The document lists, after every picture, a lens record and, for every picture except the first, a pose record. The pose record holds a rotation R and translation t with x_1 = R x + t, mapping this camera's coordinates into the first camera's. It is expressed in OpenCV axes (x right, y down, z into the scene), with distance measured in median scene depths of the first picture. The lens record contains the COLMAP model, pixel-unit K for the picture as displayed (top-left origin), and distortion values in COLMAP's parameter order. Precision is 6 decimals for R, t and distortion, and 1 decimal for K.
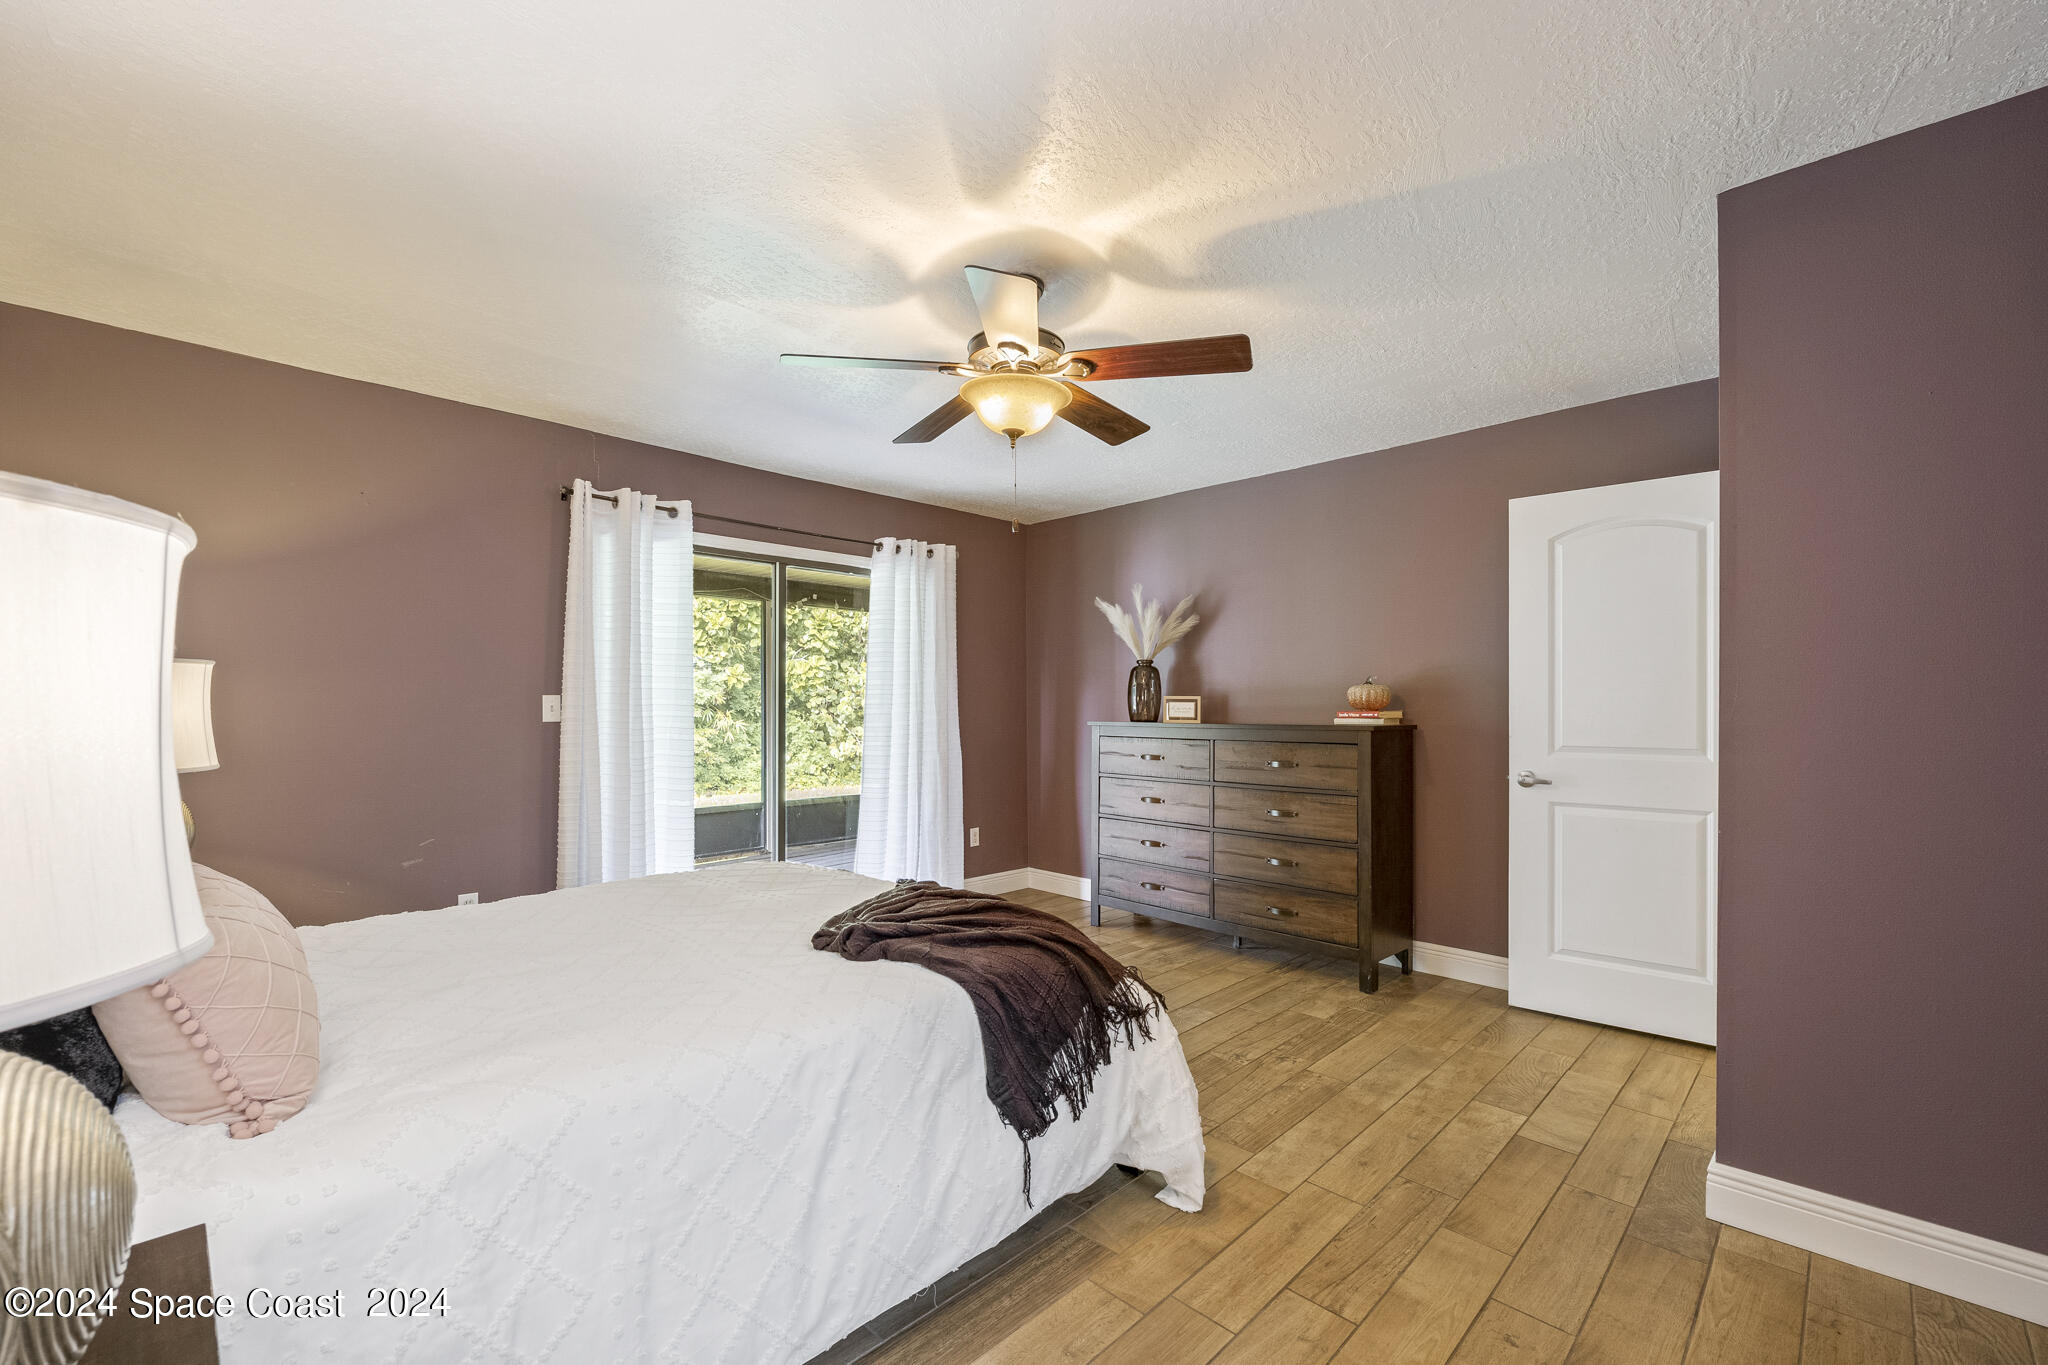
lens RADIAL K [[874.1, 0, 1029.7], [0, 874.1, 695.2], [0, 0, 1]] dist [0.001777, 0.000047]
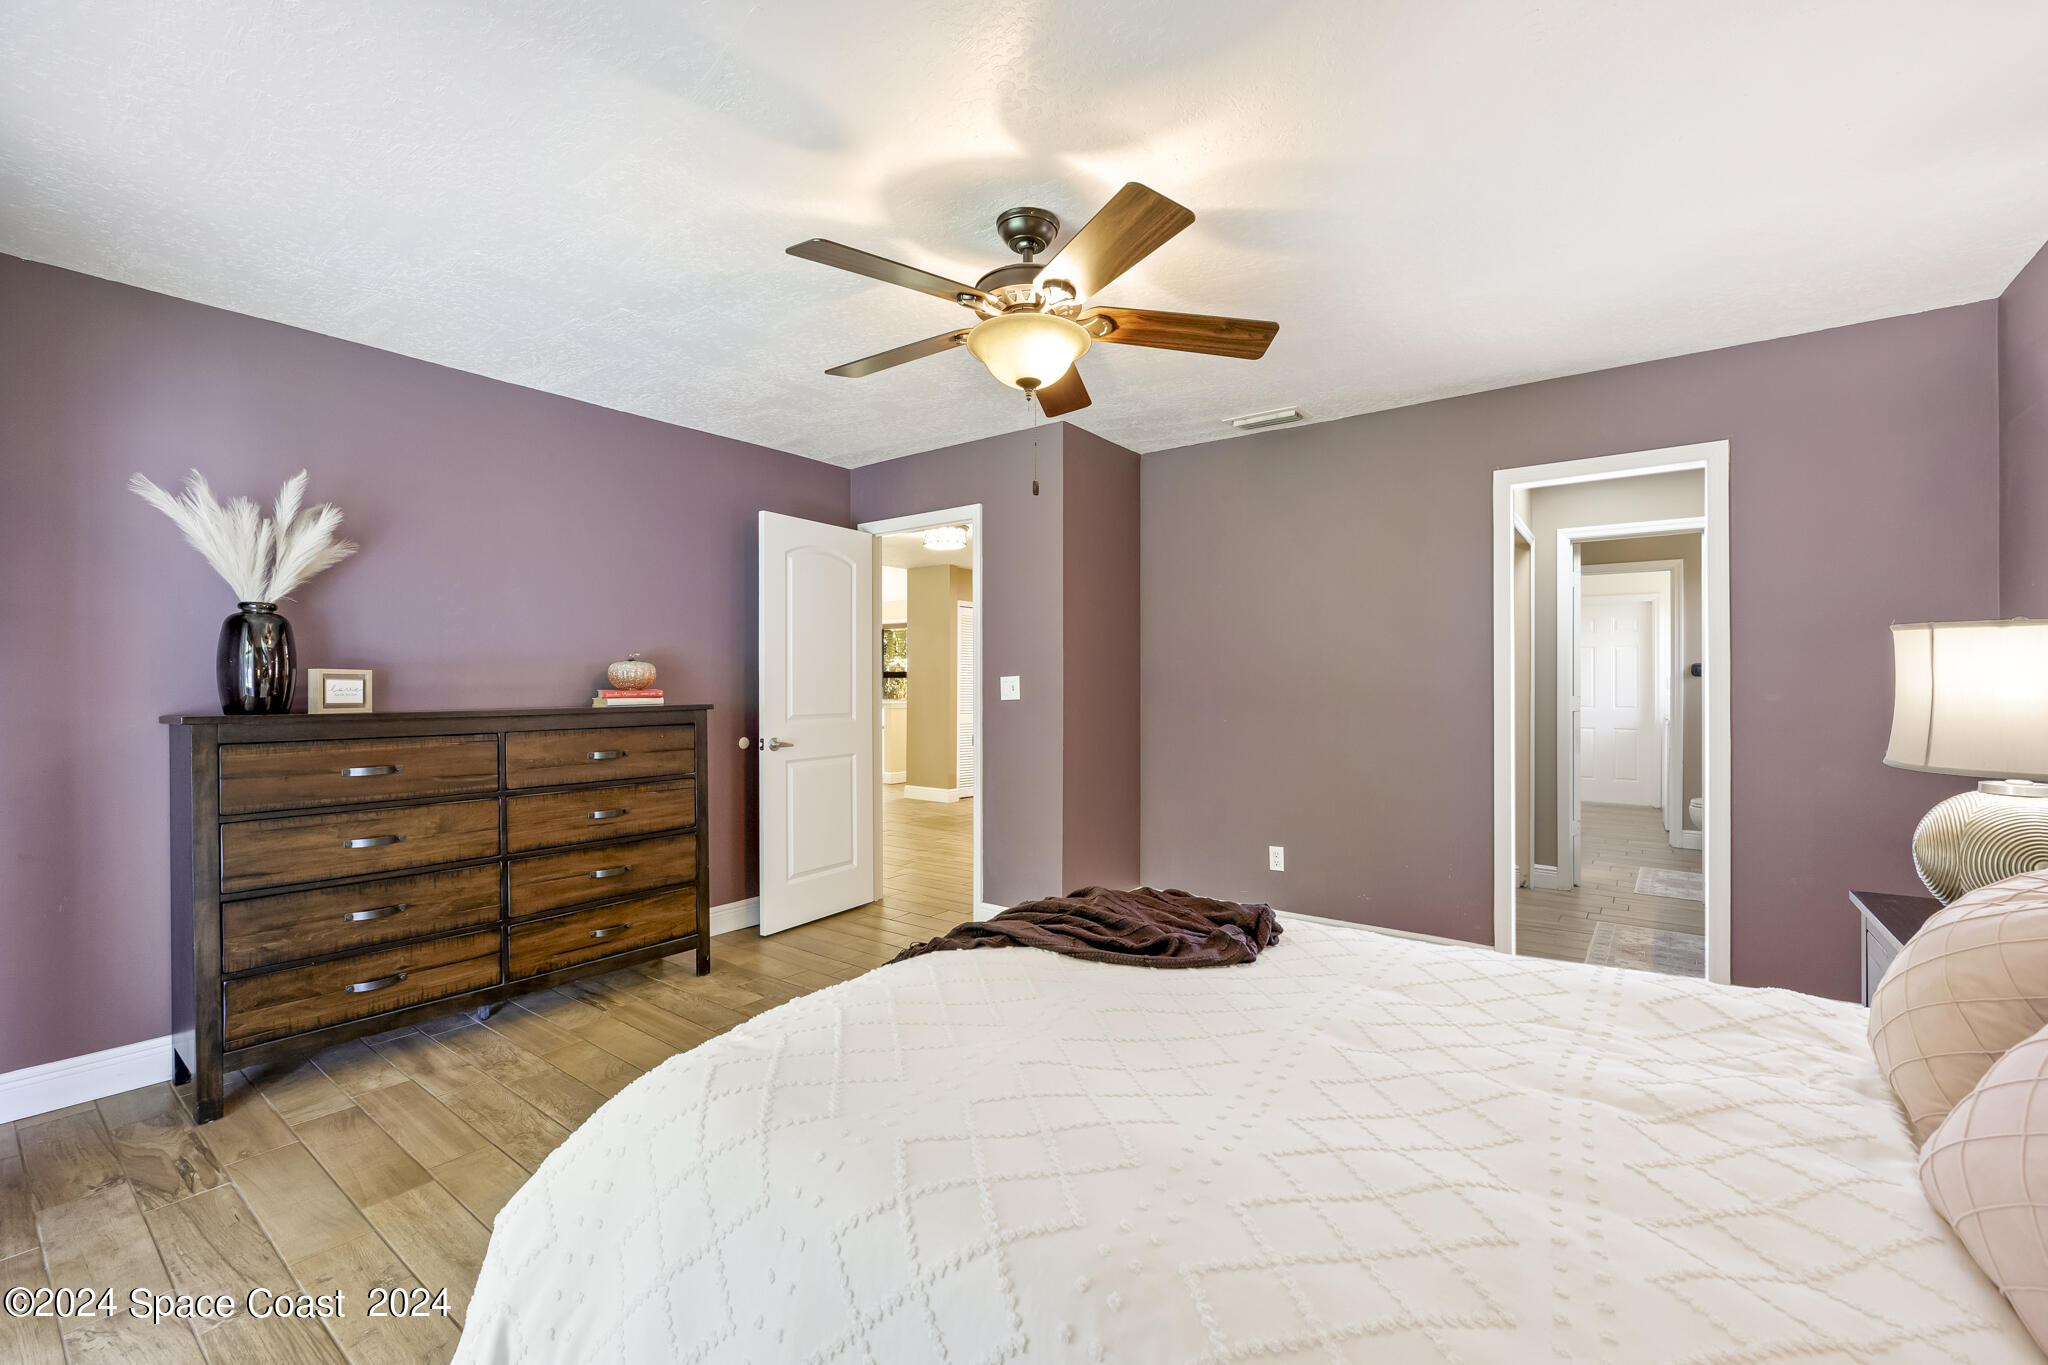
lens RADIAL K [[835.7, 0, 1026.7], [0, 835.7, 680.0], [0, 0, 1]] dist [-0.000743, -0.000047]
pose [[-0.132180, 0.000194, 0.991226, -0.572488], [-0.009980, 0.999949, -0.001527, 0.004629], [-0.991175, -0.010094, -0.132171, 0.728927]]
